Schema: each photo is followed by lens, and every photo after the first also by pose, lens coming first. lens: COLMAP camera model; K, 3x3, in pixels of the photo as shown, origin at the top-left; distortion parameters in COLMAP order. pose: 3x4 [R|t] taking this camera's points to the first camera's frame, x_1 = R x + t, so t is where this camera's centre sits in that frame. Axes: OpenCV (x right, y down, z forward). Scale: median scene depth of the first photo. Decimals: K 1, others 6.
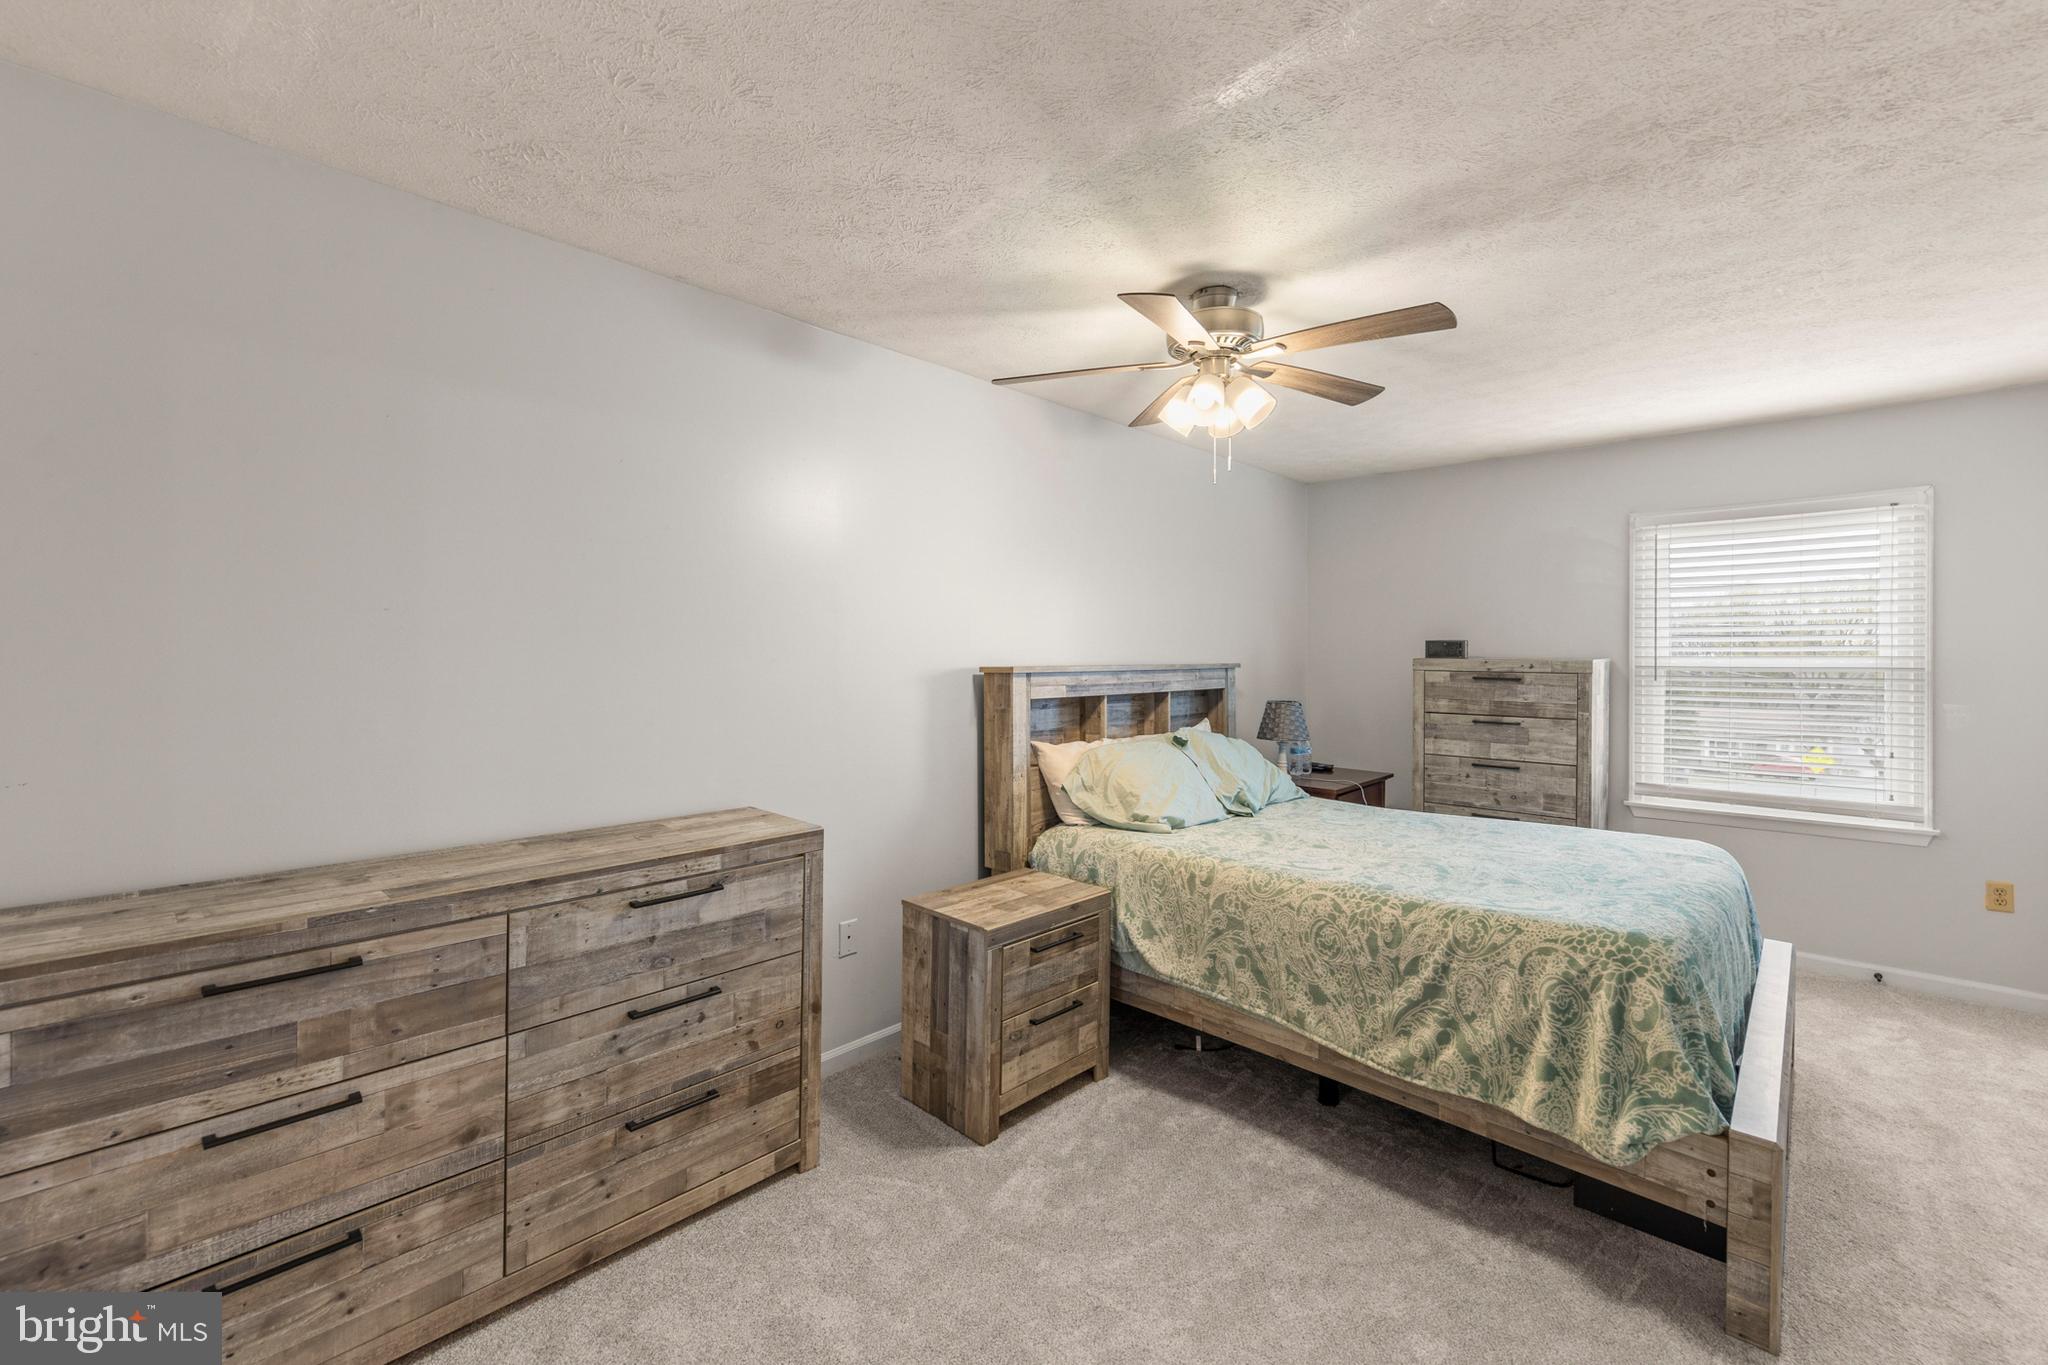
lens RADIAL K [[878.0, 0, 1037.5], [0, 878.0, 677.8], [0, 0, 1]] dist [0.003026, -0.000010]
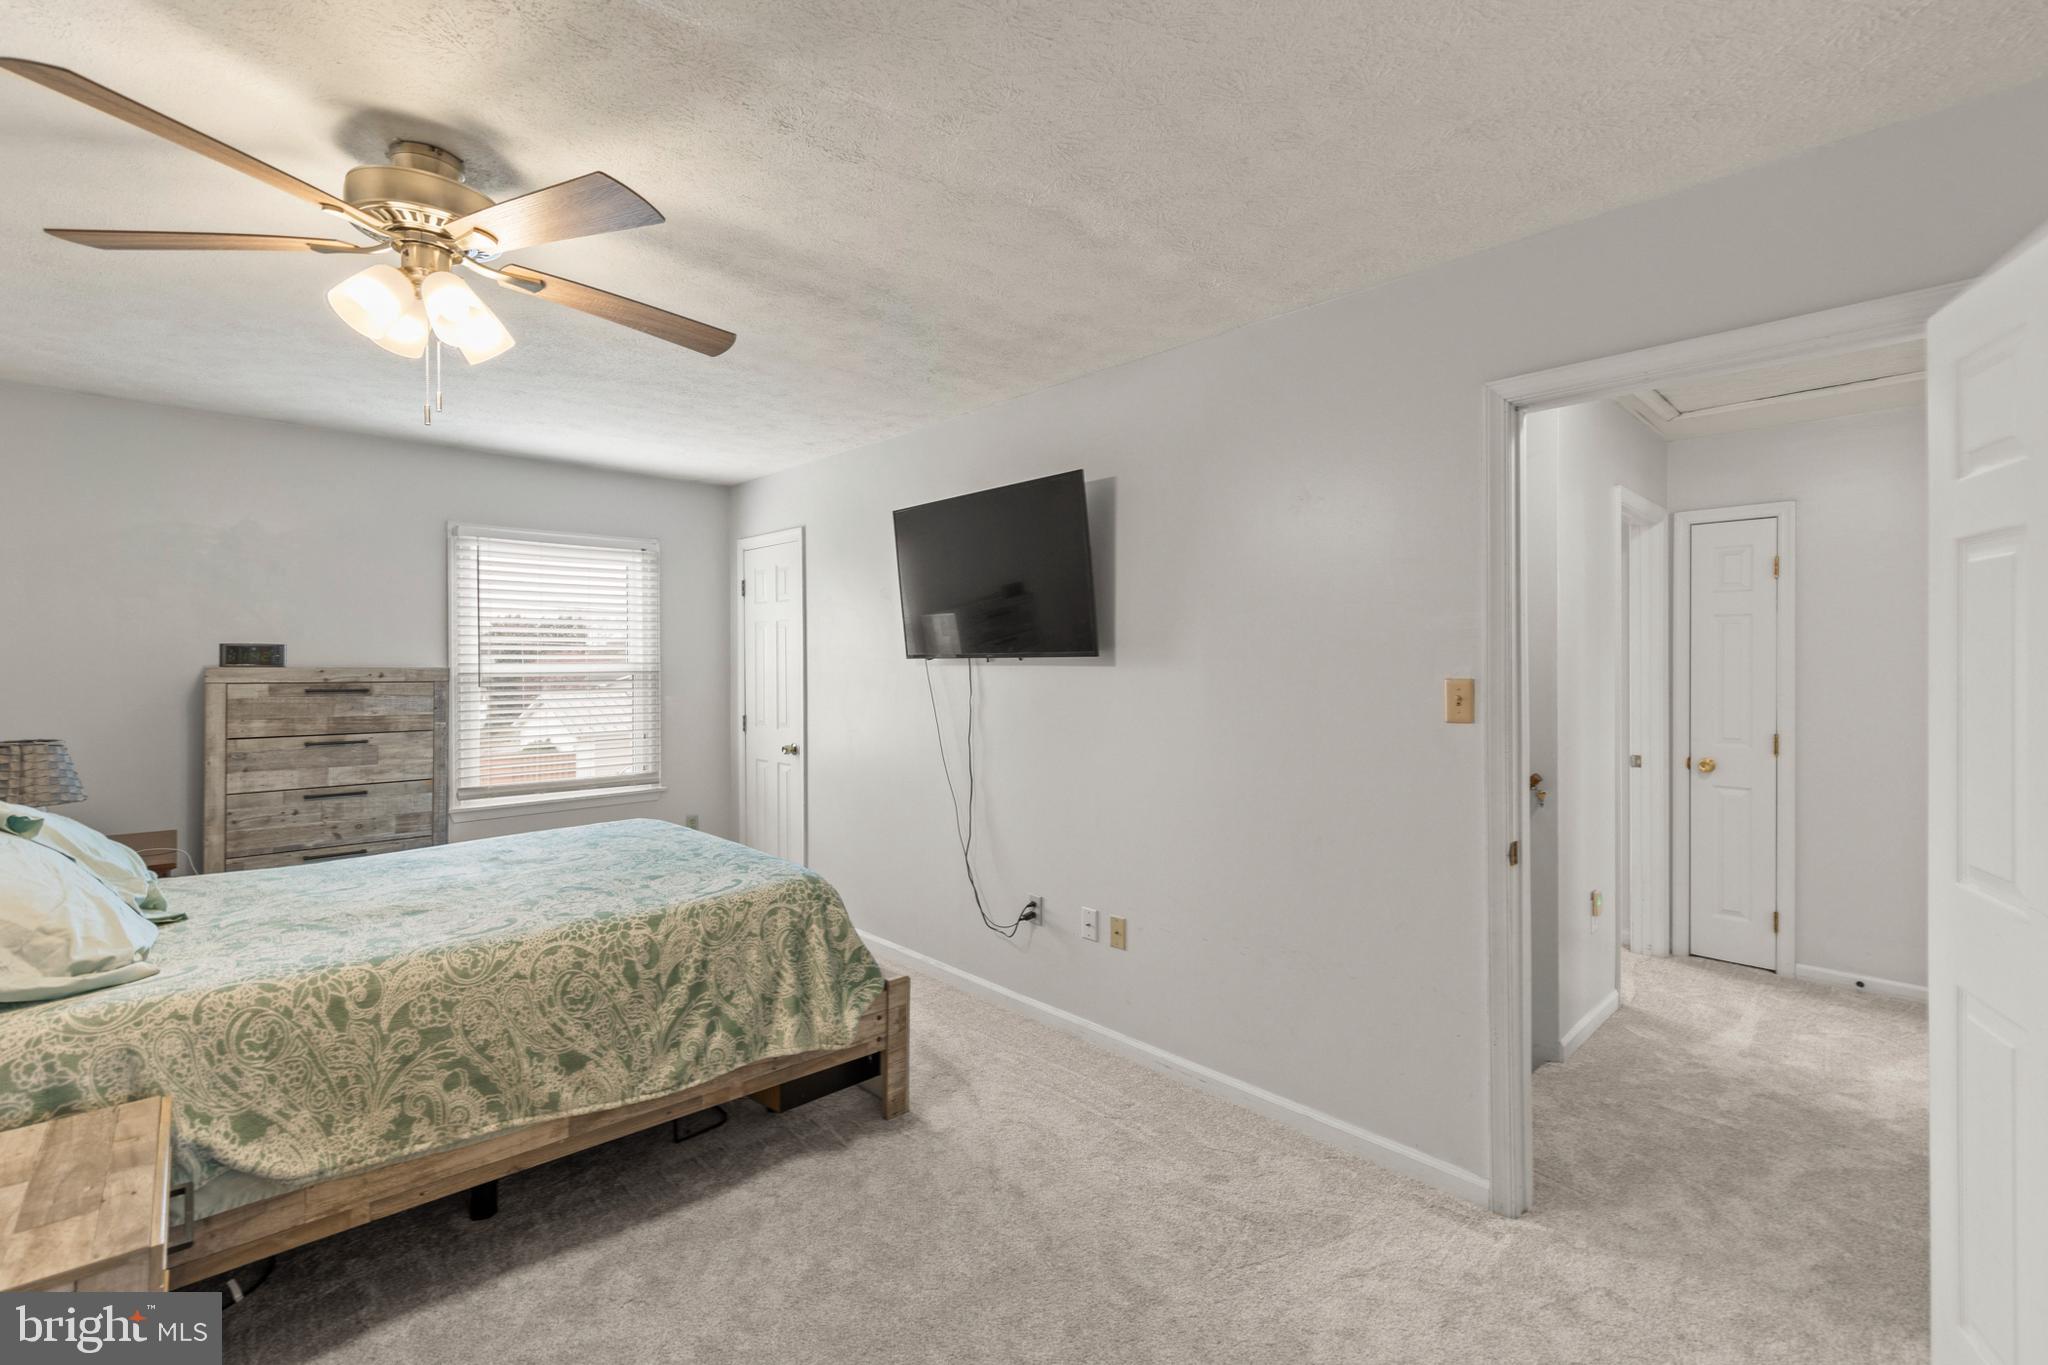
lens RADIAL K [[878.0, 0, 1037.5], [0, 878.0, 677.8], [0, 0, 1]] dist [0.003026, -0.000010]
pose [[0.051363, -0.020984, 0.998460, -0.476367], [0.026700, 0.999451, 0.019632, -0.016563], [-0.998323, 0.025650, 0.051895, 0.464154]]
